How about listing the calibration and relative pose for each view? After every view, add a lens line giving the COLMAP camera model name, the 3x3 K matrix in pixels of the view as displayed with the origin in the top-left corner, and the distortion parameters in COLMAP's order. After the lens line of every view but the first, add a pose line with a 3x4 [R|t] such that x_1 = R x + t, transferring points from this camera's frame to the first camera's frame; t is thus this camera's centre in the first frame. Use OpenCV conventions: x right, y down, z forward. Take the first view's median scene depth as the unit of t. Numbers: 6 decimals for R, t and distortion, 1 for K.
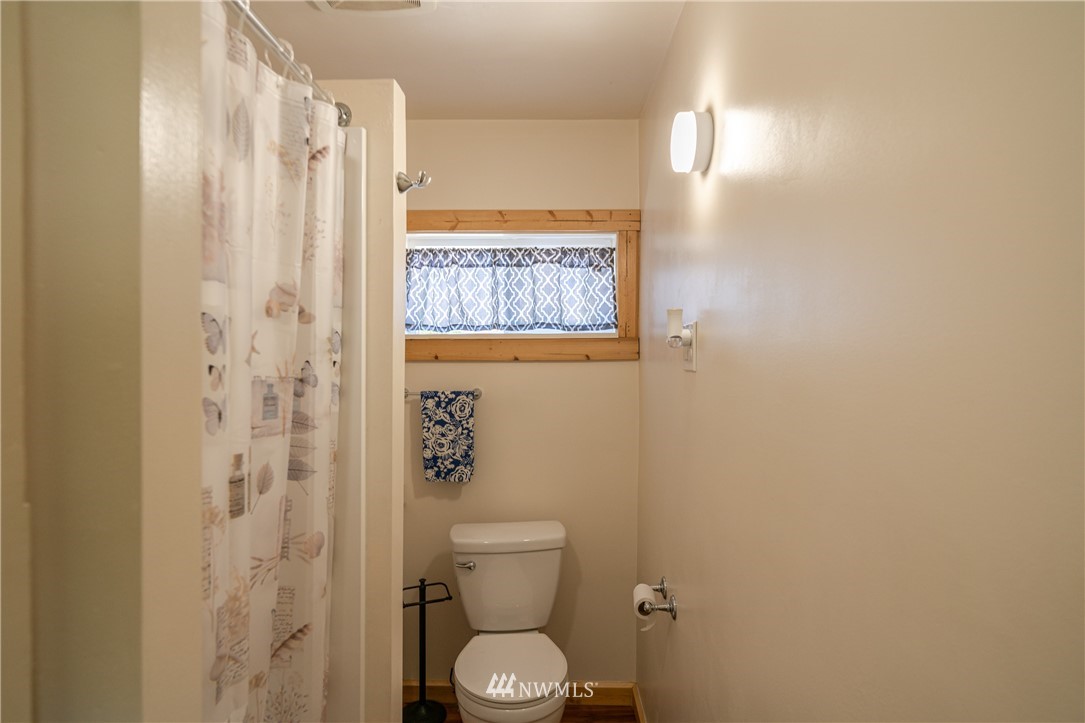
lens RADIAL K [[641.5, 0, 540.5], [0, 641.5, 370.3], [0, 0, 1]] dist [-0.006240, -0.001793]
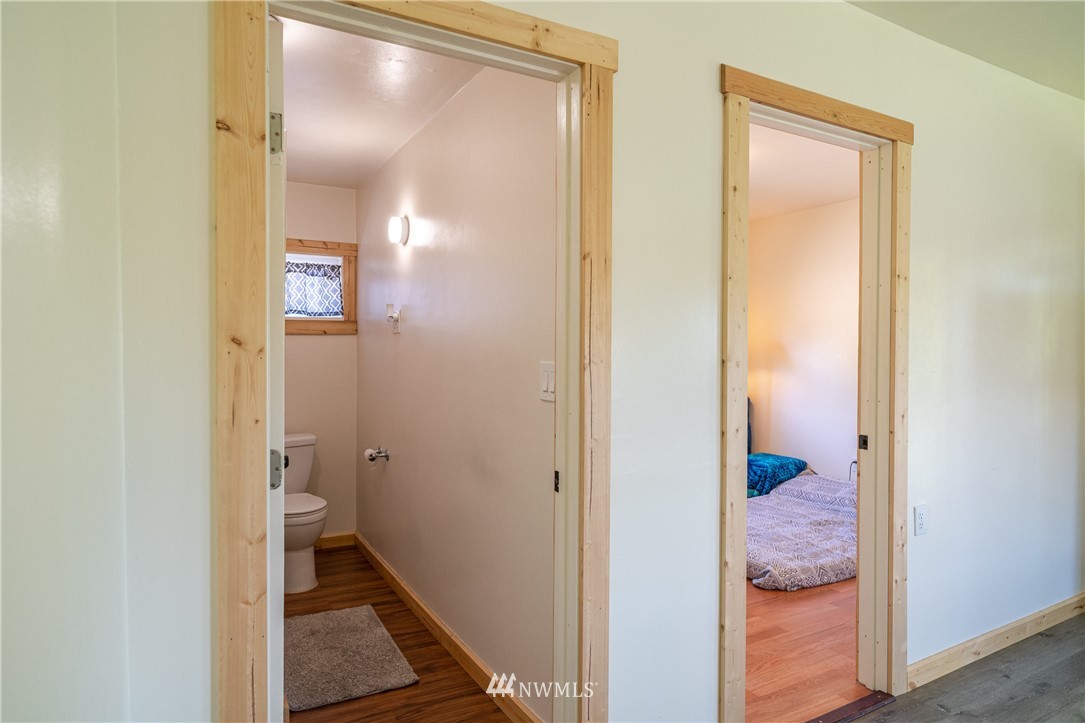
lens RADIAL K [[641.5, 0, 540.5], [0, 641.5, 370.3], [0, 0, 1]] dist [-0.006240, -0.001793]
pose [[0.872207, -0.010939, 0.489014, -0.242133], [0.010246, 0.999939, 0.004094, 0.074002], [-0.489029, 0.001440, 0.872266, -0.672401]]
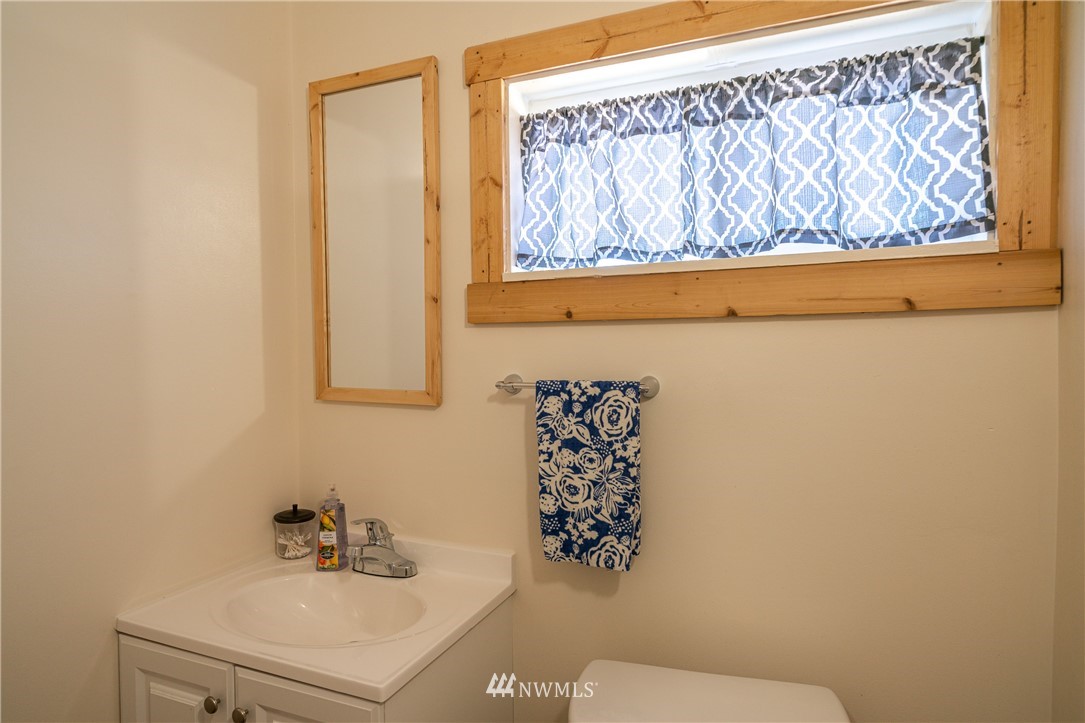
lens RADIAL K [[632.6, 0, 542.5], [0, 632.6, 361.5], [0, 0, 1]] dist [-0.001495, -0.000761]
pose [[0.923859, 0.001282, -0.382732, 0.010459], [-0.003802, 0.999976, -0.005829, 0.019962], [0.382715, 0.006840, 0.923841, 0.526540]]
